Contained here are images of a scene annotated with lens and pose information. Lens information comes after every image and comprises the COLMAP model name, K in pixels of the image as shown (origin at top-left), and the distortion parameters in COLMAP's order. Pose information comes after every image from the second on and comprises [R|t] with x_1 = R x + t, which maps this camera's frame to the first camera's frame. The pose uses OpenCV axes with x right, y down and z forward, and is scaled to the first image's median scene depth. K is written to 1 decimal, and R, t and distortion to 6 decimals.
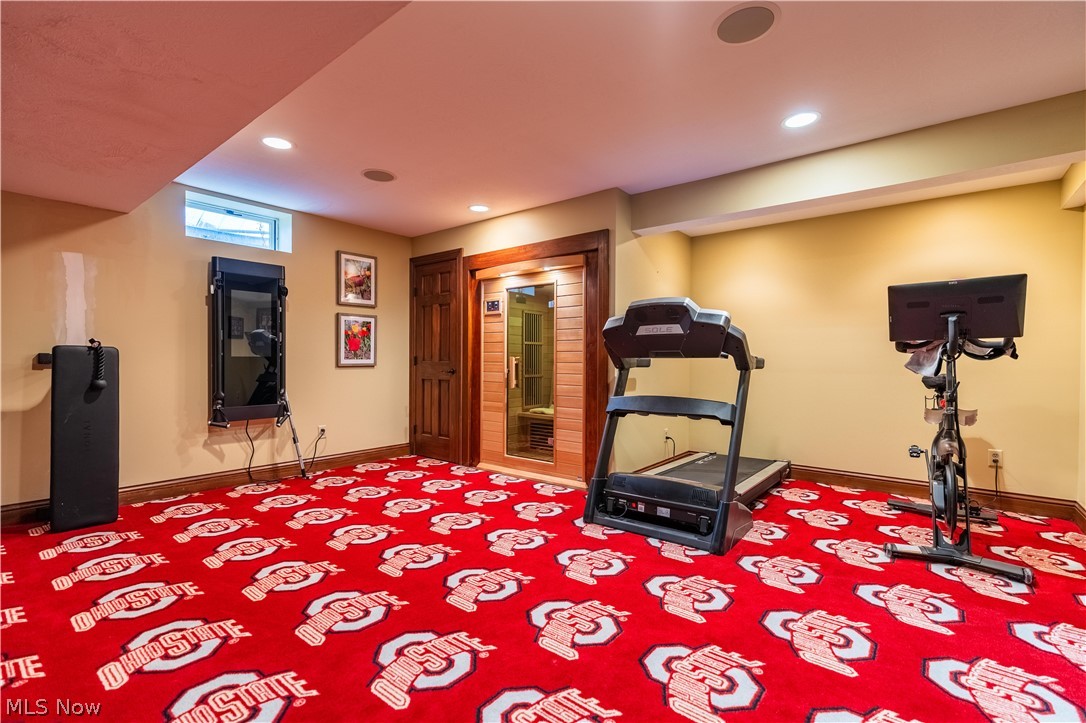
lens RADIAL K [[488.4, 0, 545.5], [0, 488.4, 363.4], [0, 0, 1]] dist [-0.016019, 0.000682]
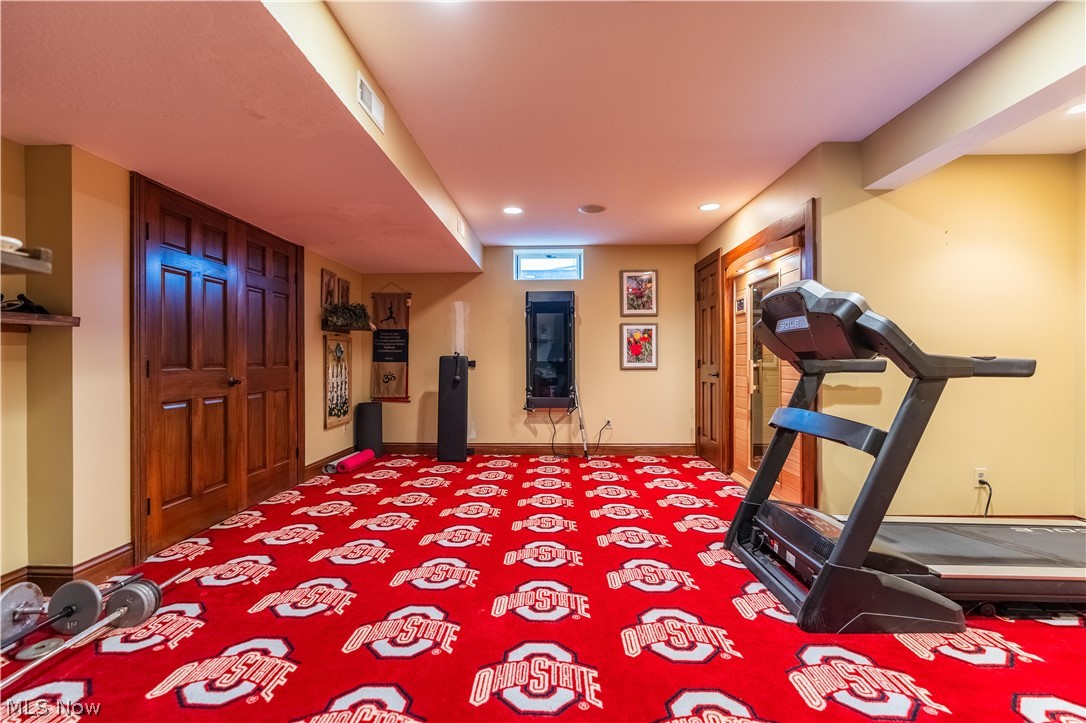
lens RADIAL K [[488.4, 0, 535.4], [0, 488.4, 360.0], [0, 0, 1]] dist [-0.016019, 0.000682]
pose [[0.593447, -0.008602, -0.804827, 0.499257], [-0.000815, 0.999936, -0.011288, -0.002198], [0.804873, 0.007355, 0.593402, 0.169387]]
